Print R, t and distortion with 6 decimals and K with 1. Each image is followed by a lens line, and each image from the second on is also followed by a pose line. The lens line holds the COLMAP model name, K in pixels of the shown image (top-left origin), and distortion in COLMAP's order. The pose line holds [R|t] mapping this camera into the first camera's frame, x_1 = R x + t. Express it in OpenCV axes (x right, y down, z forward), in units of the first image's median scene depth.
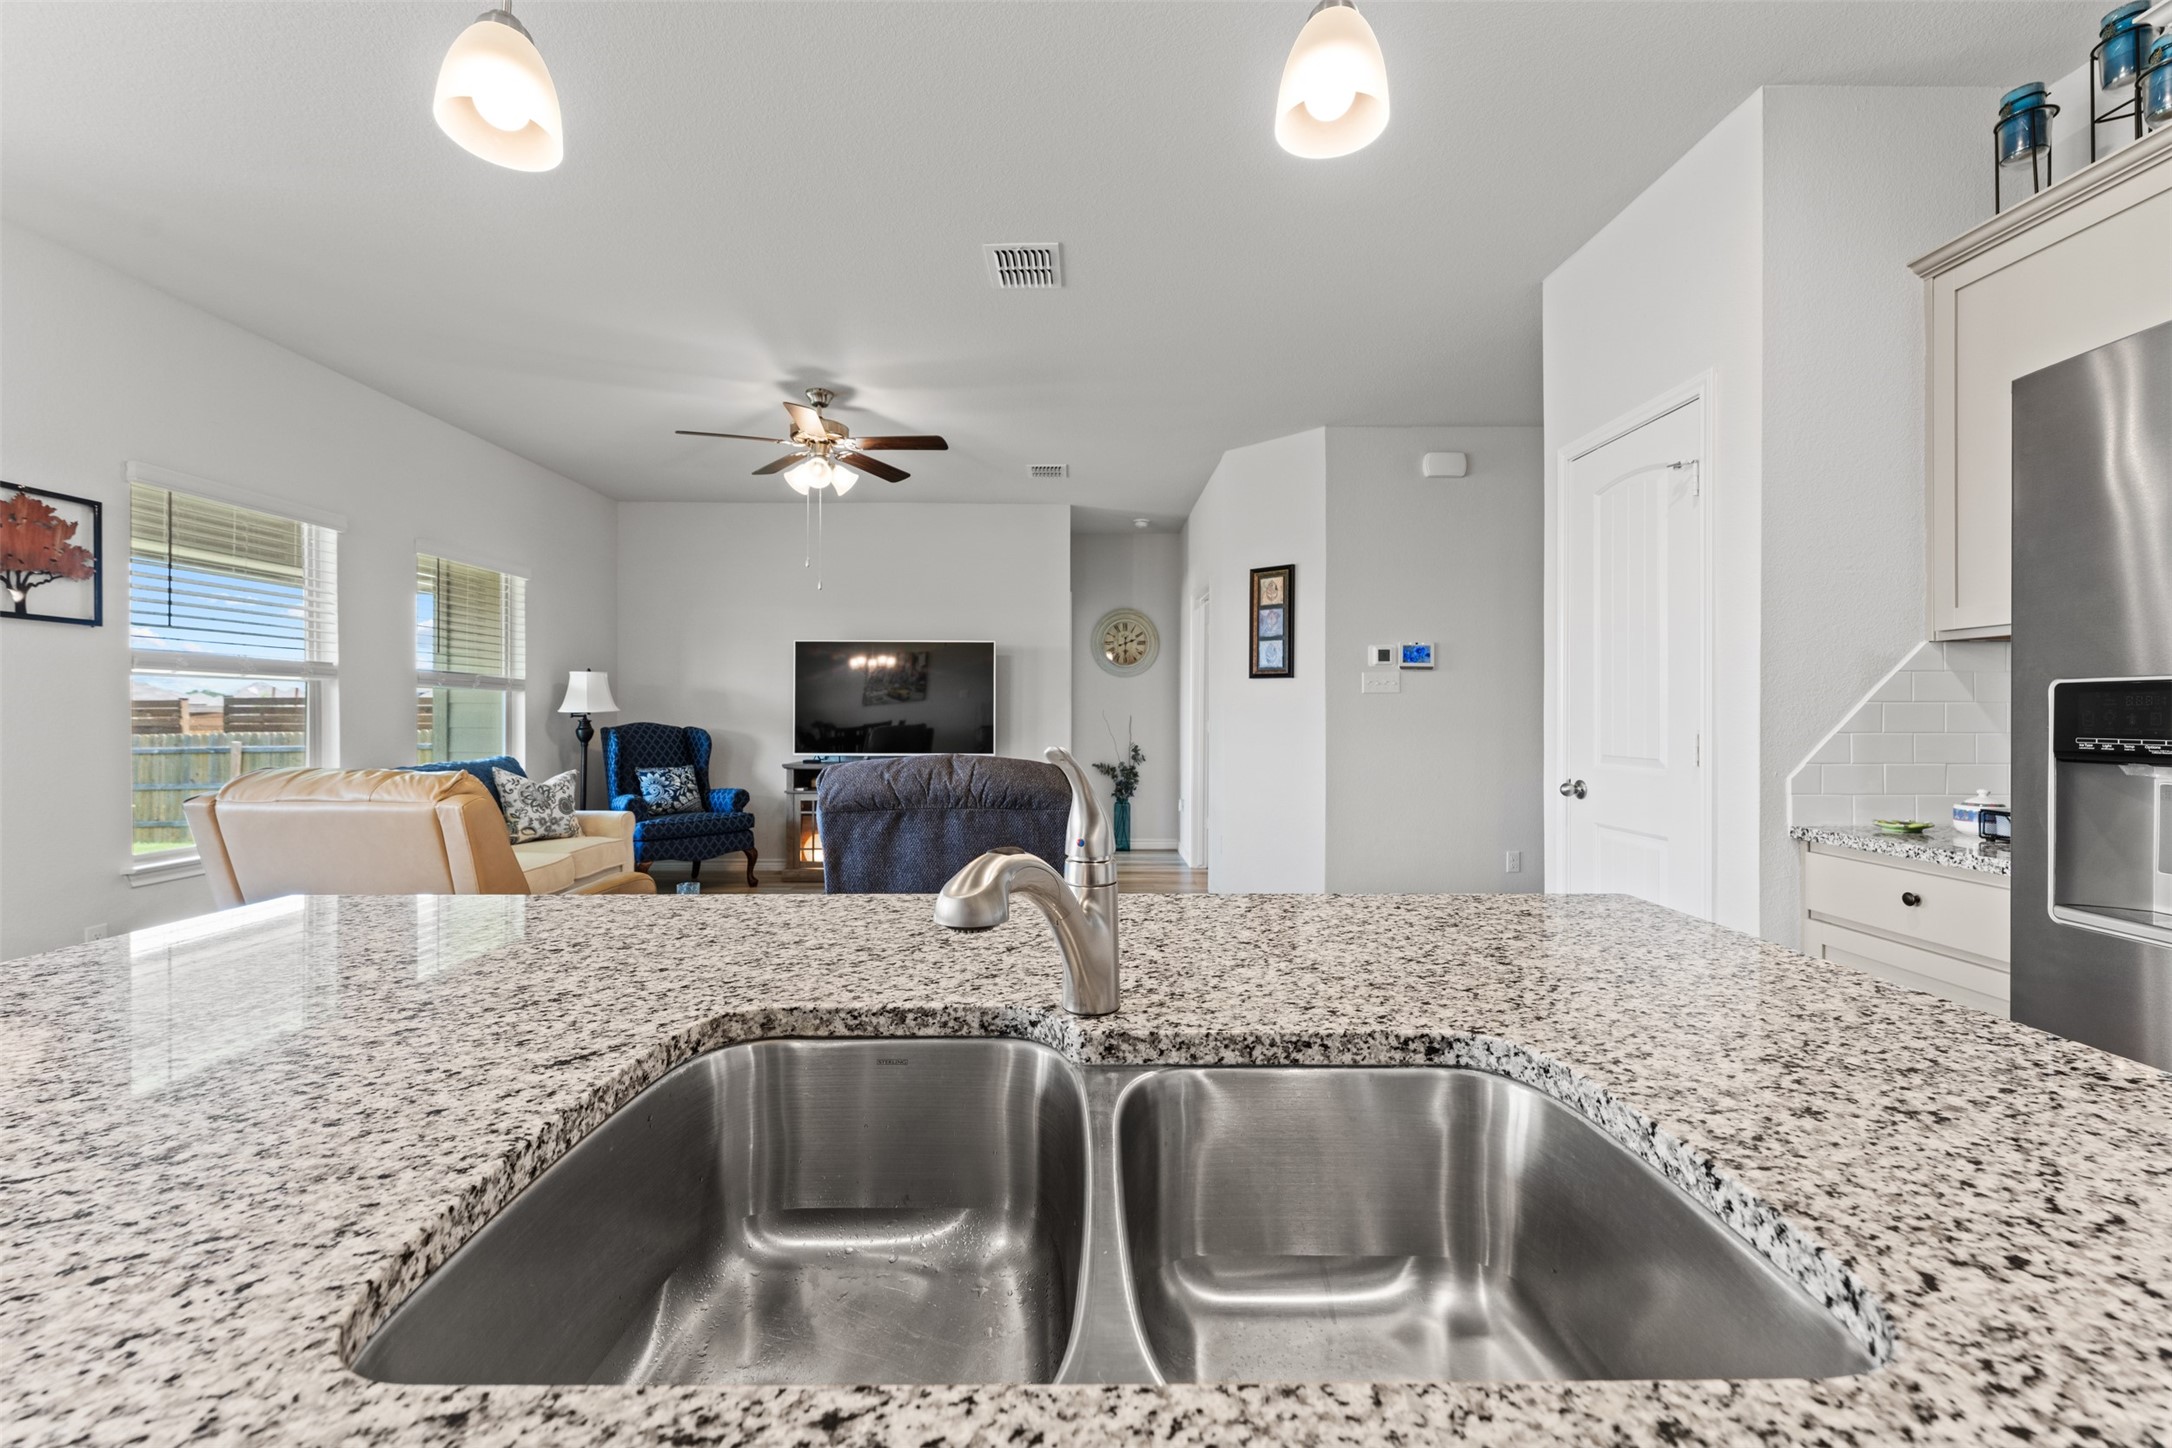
lens RADIAL K [[871.7, 0, 1081.1], [0, 871.7, 713.4], [0, 0, 1]] dist [0.000401, -0.000335]
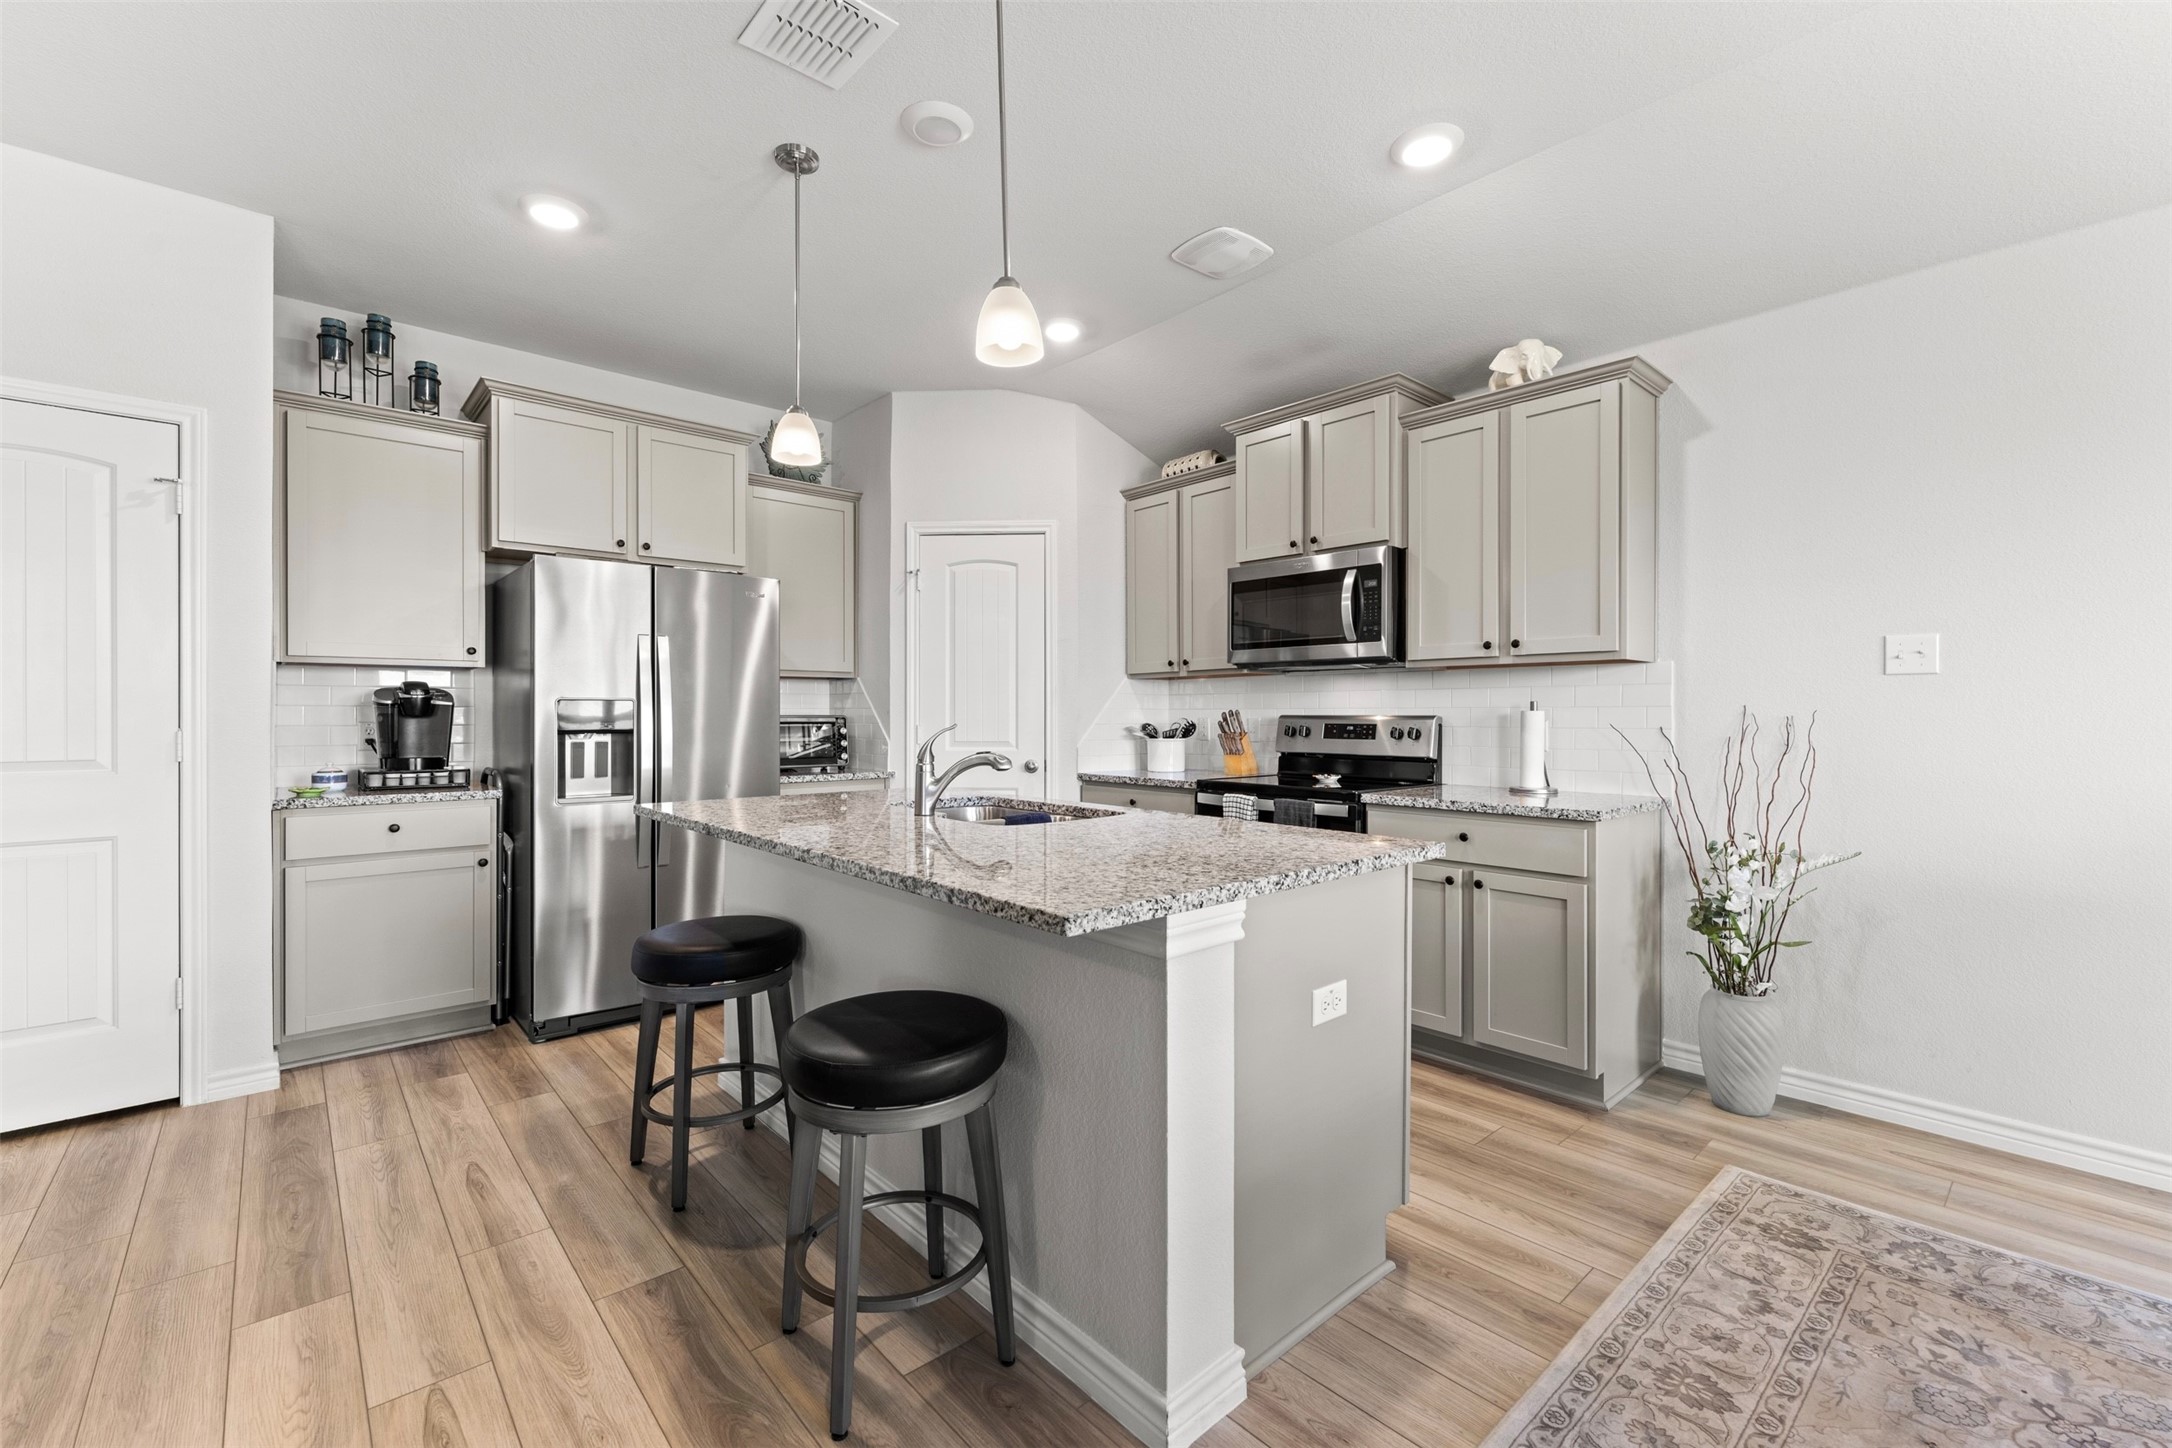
lens RADIAL K [[911.7, 0, 1089.7], [0, 911.7, 714.7], [0, 0, 1]] dist [-0.001392, -0.000207]
pose [[-0.660632, -0.002430, 0.750706, -0.441165], [-0.000367, 0.999996, 0.002913, -0.000868], [-0.750710, 0.001649, -0.660630, 0.435782]]
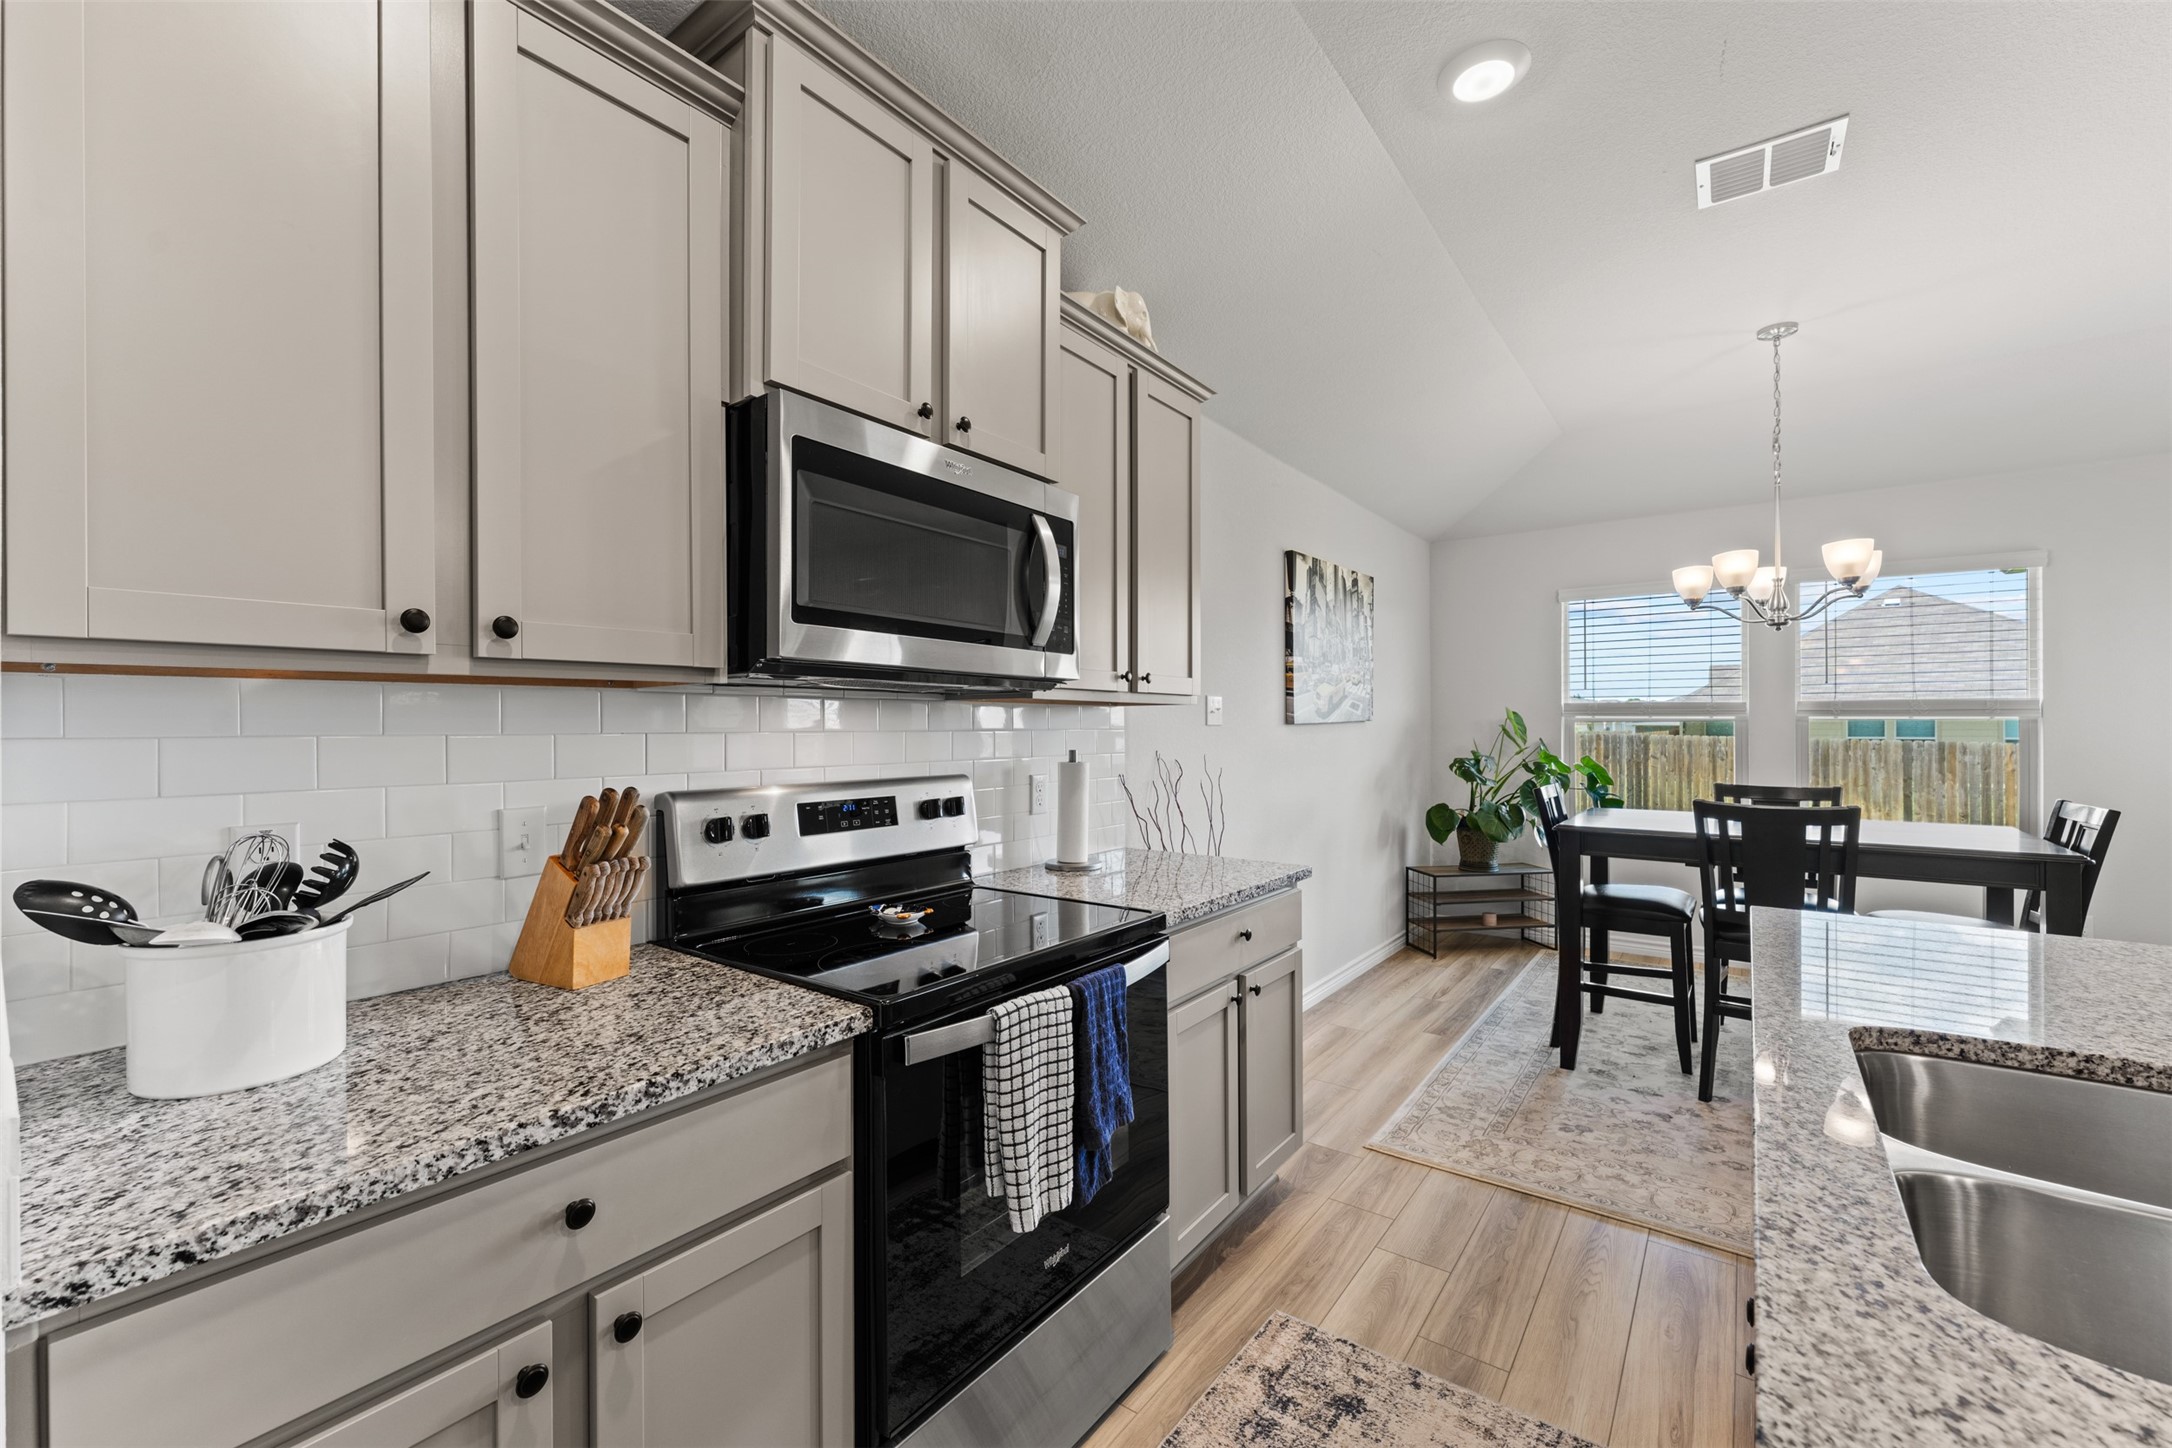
lens RADIAL K [[873.9, 0, 1086.3], [0, 873.9, 726.1], [0, 0, 1]] dist [0.000735, -0.000411]
pose [[-0.608306, -0.000769, -0.793702, 0.239546], [0.000447, 0.999999, -0.001312, -0.021851], [0.793702, -0.001153, -0.608305, 0.055117]]
